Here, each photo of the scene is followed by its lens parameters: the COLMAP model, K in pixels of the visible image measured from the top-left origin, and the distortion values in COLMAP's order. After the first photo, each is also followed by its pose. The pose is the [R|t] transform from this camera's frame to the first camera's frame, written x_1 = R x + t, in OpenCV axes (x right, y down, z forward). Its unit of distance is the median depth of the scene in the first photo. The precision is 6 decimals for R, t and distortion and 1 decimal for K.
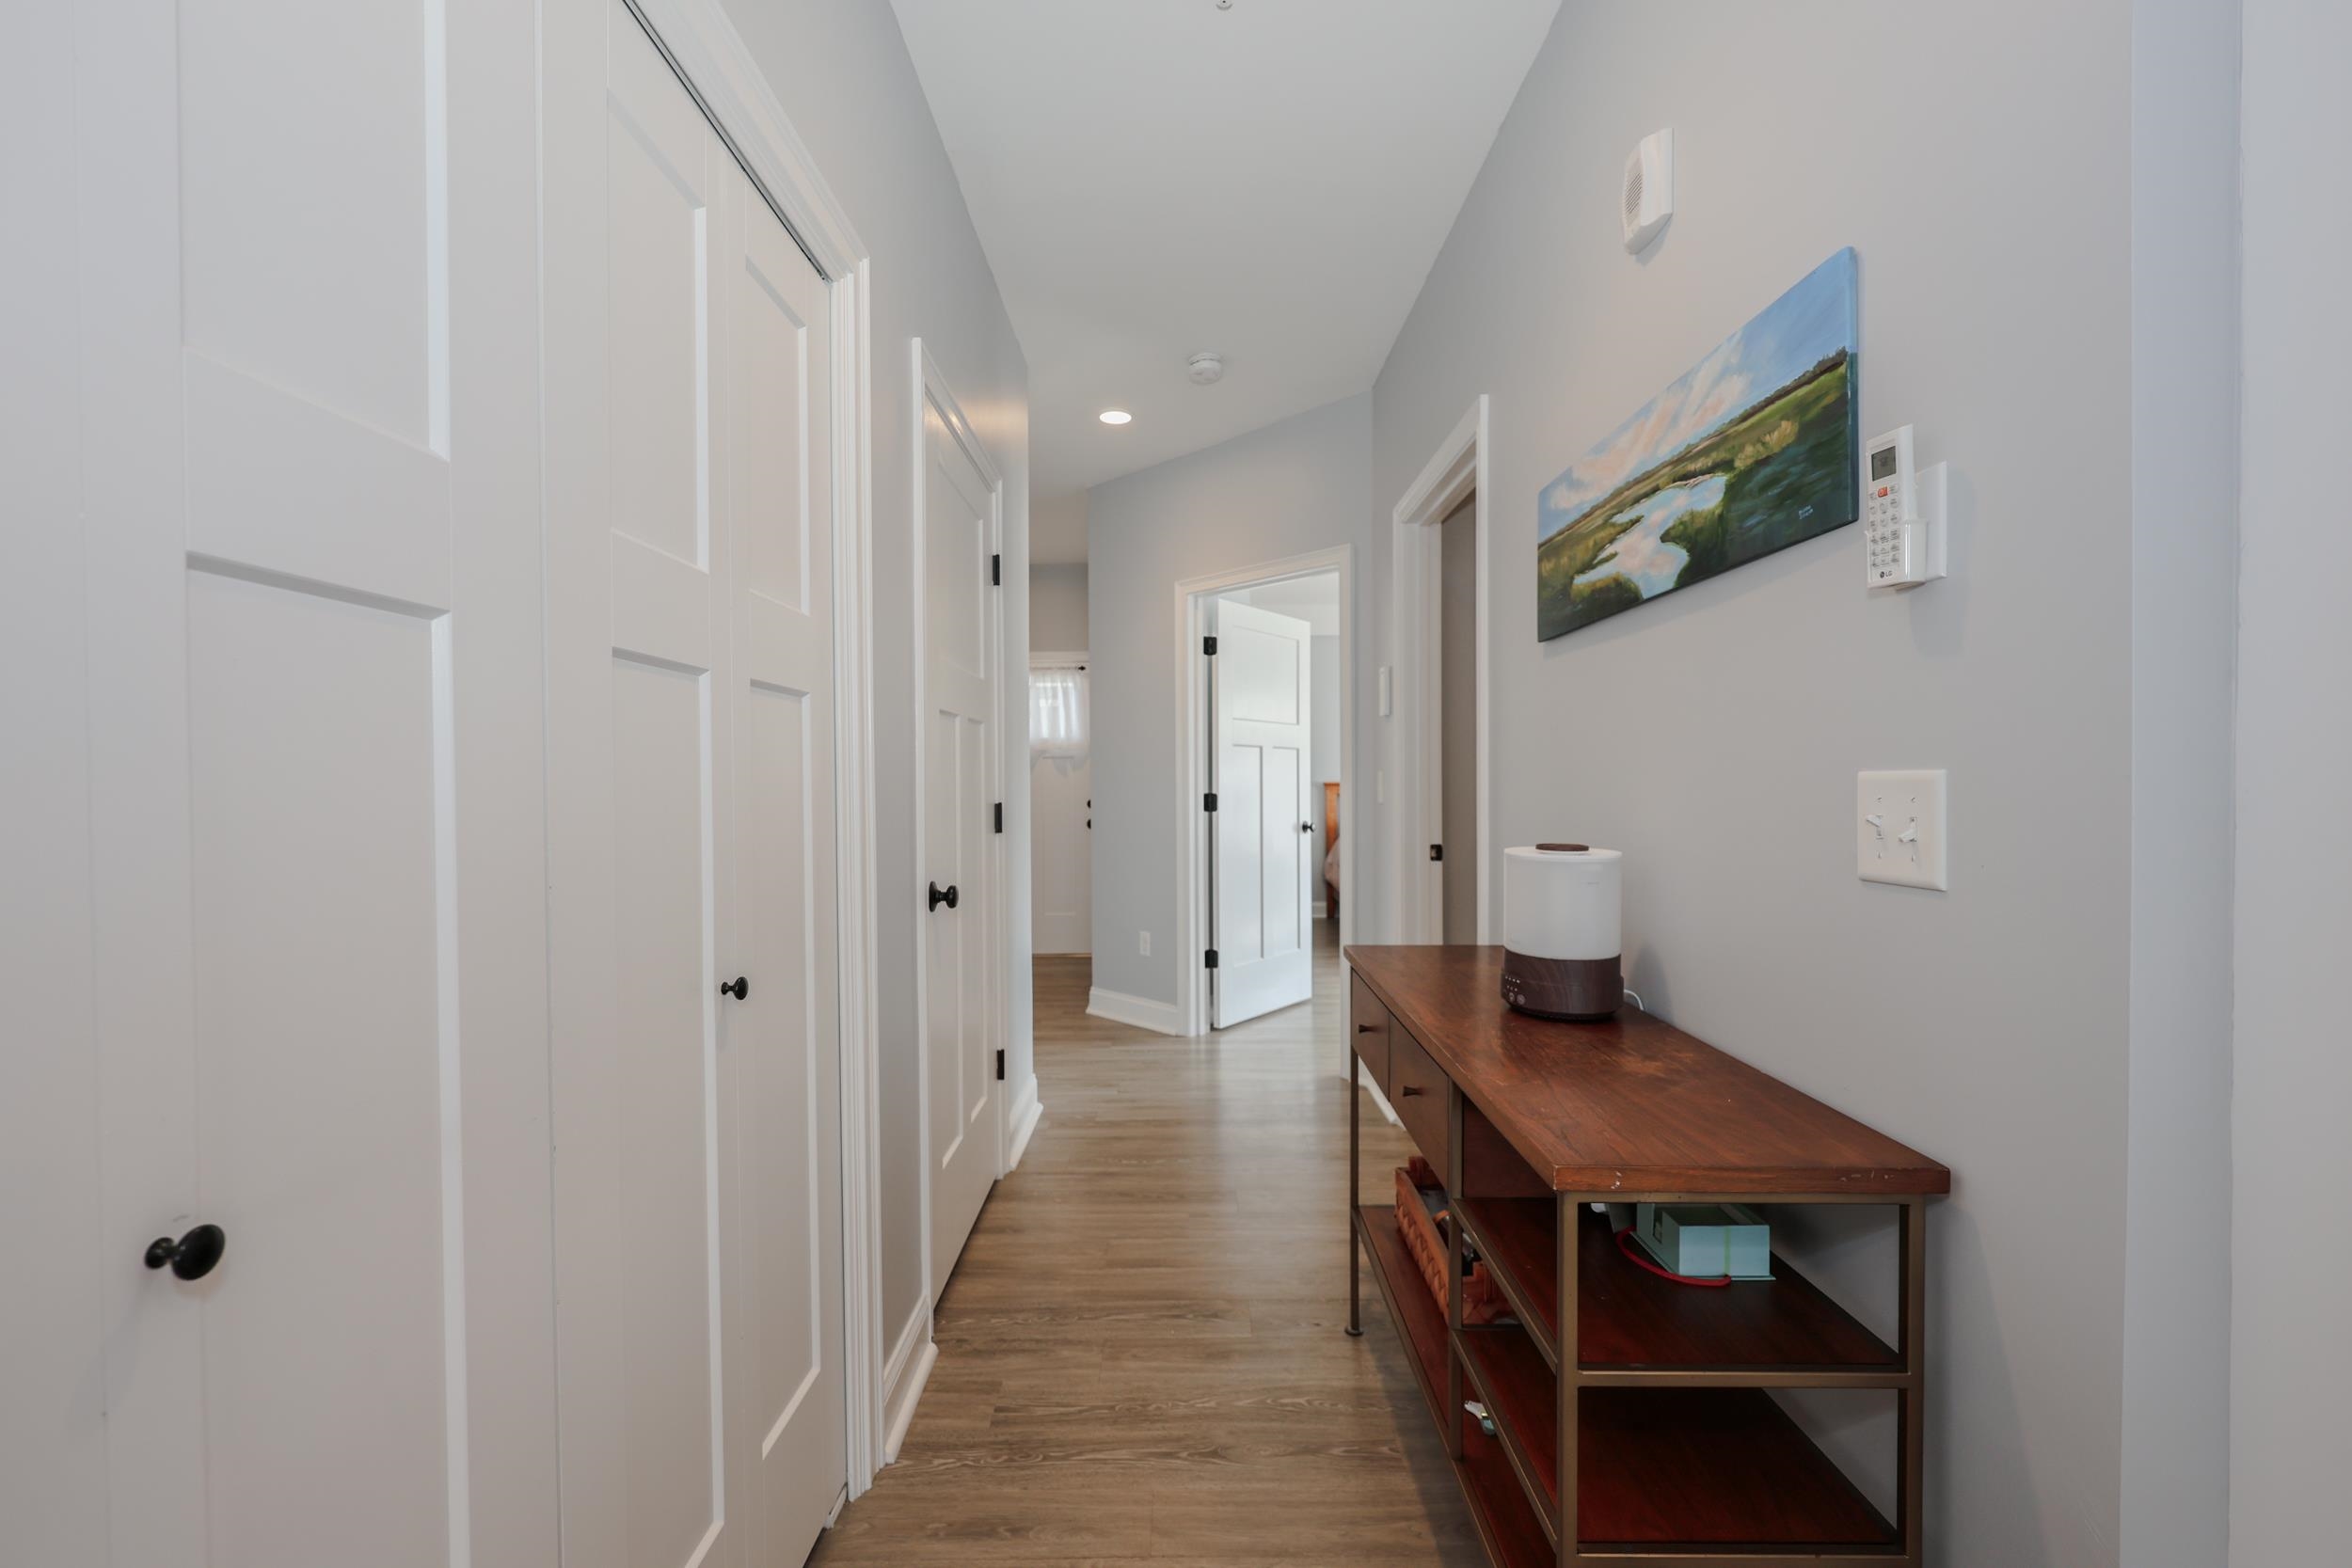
lens RADIAL K [[962.7, 0, 1173.8], [0, 962.7, 791.7], [0, 0, 1]] dist [-0.001013, -0.000202]
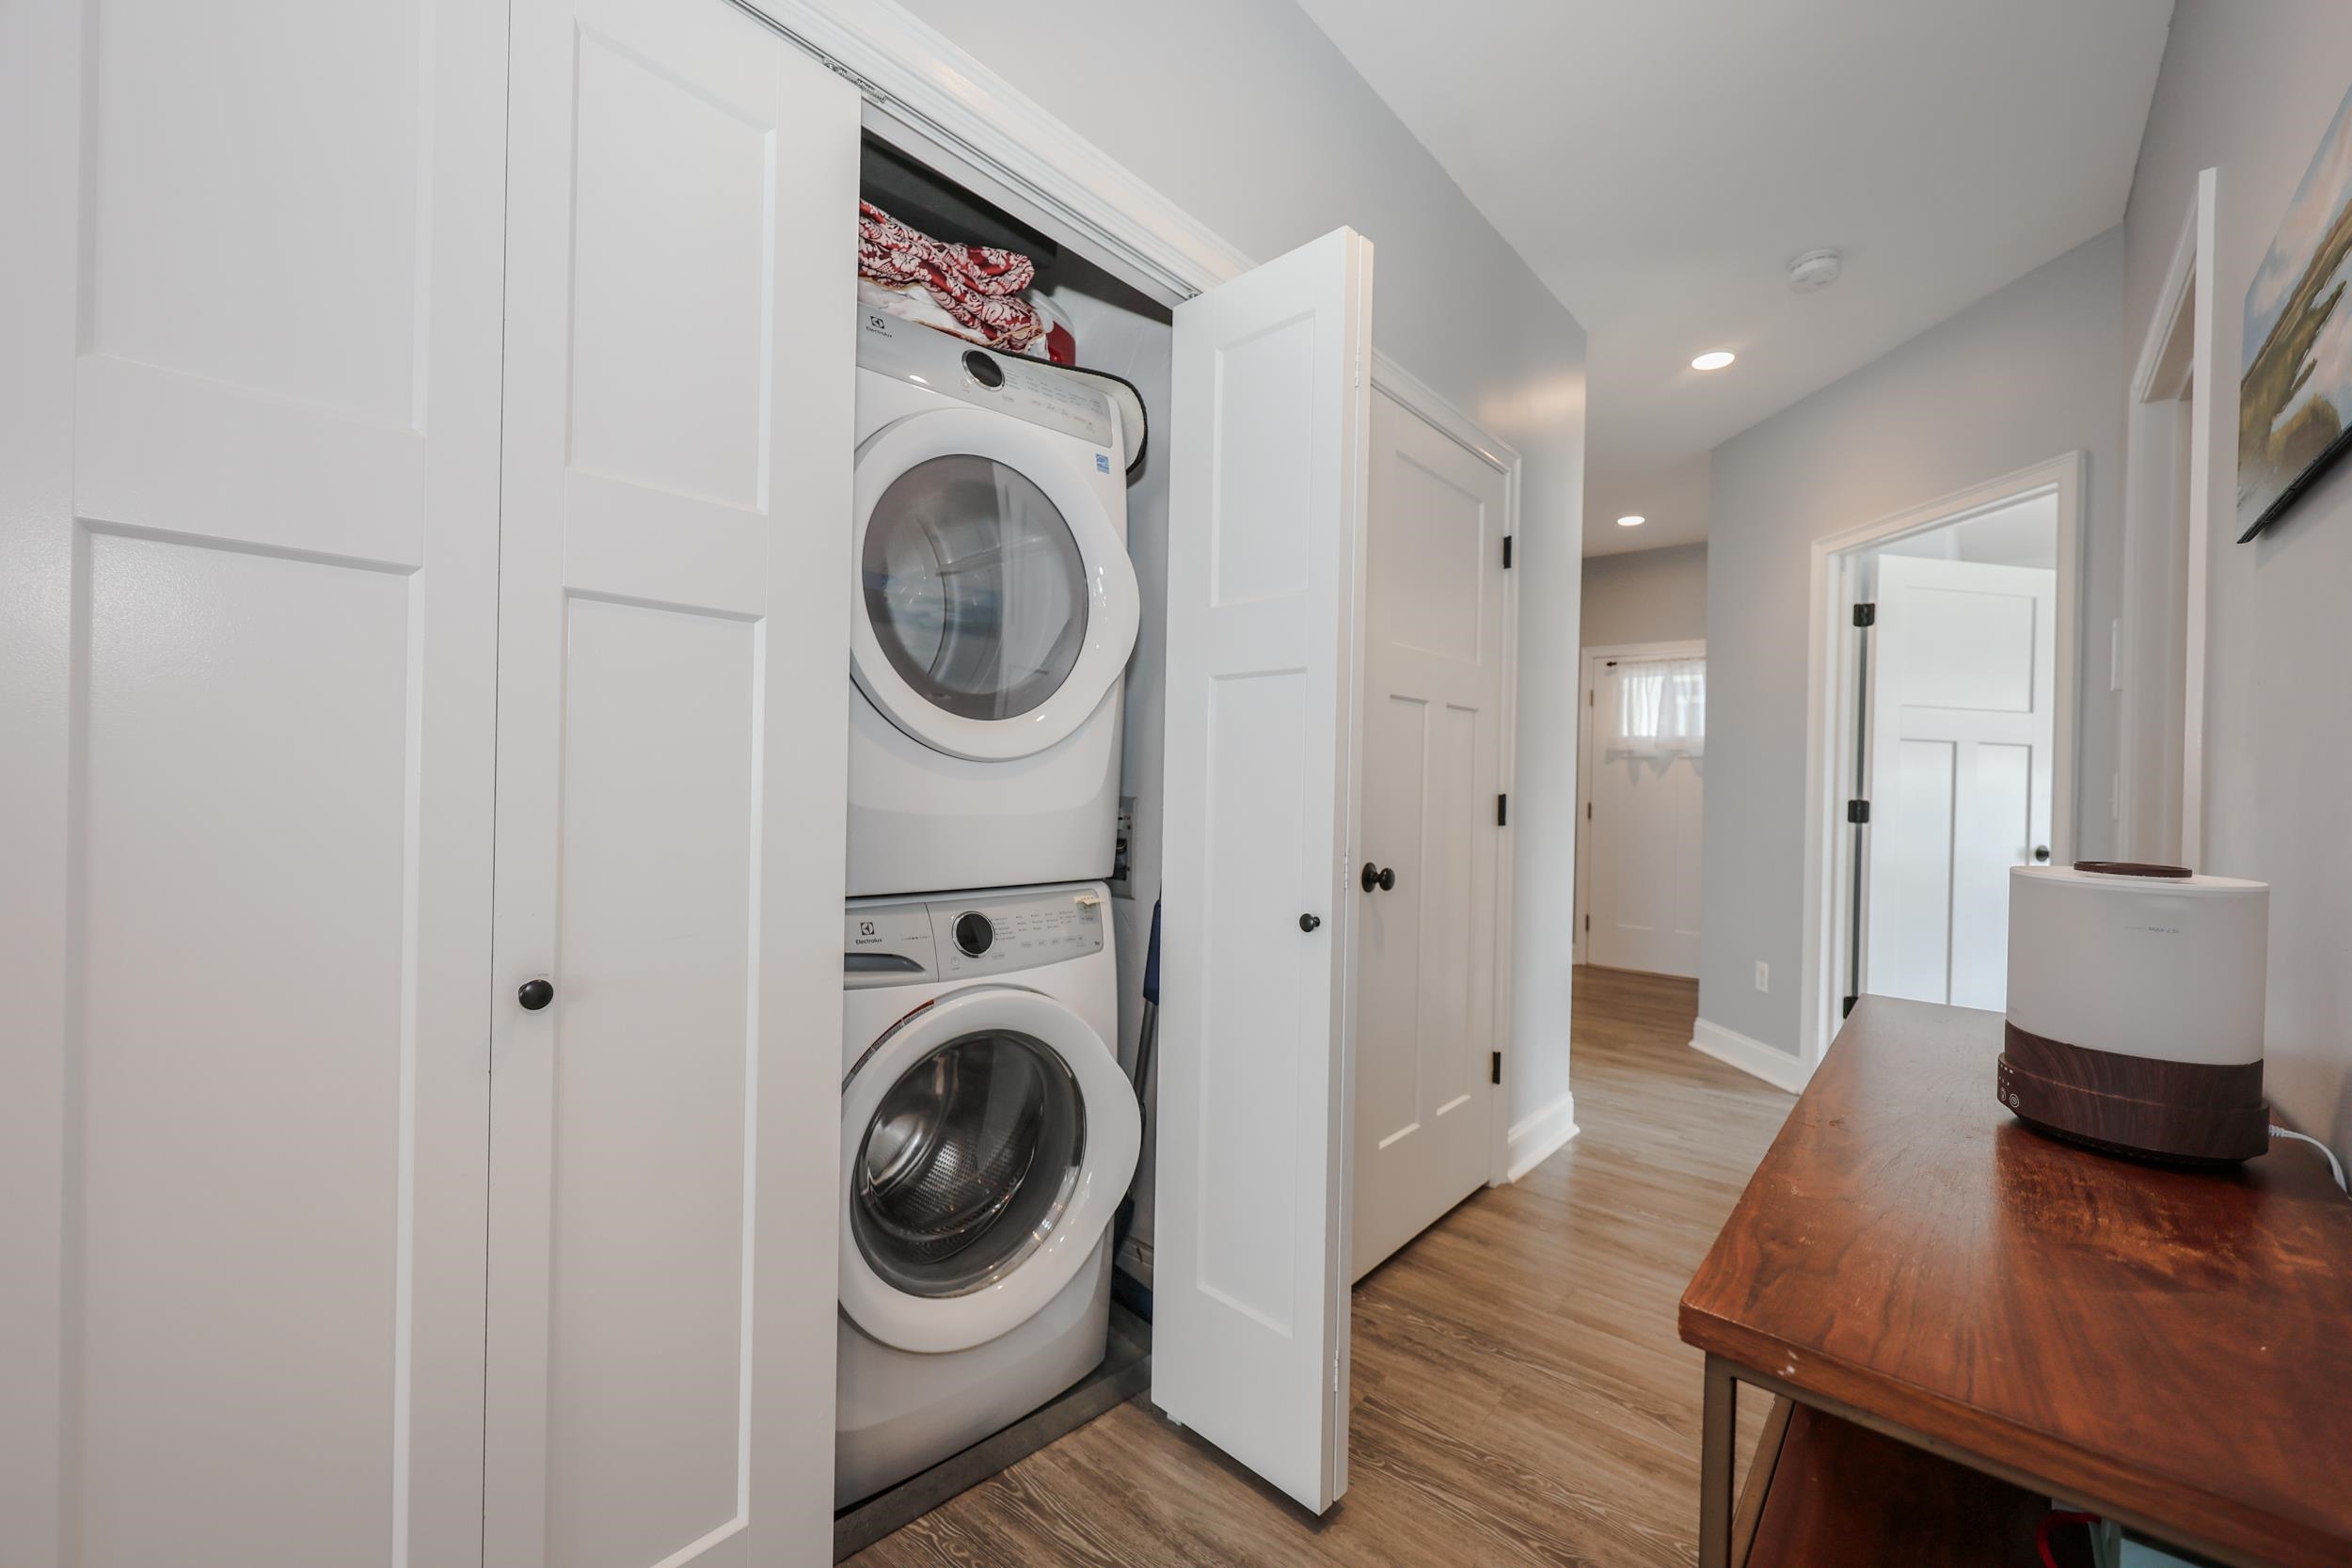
lens RADIAL K [[925.1, 0, 1177.7], [0, 925.1, 780.4], [0, 0, 1]] dist [-0.000488, -0.000191]
pose [[0.762111, 0.021343, -0.647094, 0.224702], [-0.032430, 0.999460, -0.005229, 0.017242], [0.646633, 0.024970, 0.762392, 0.115459]]
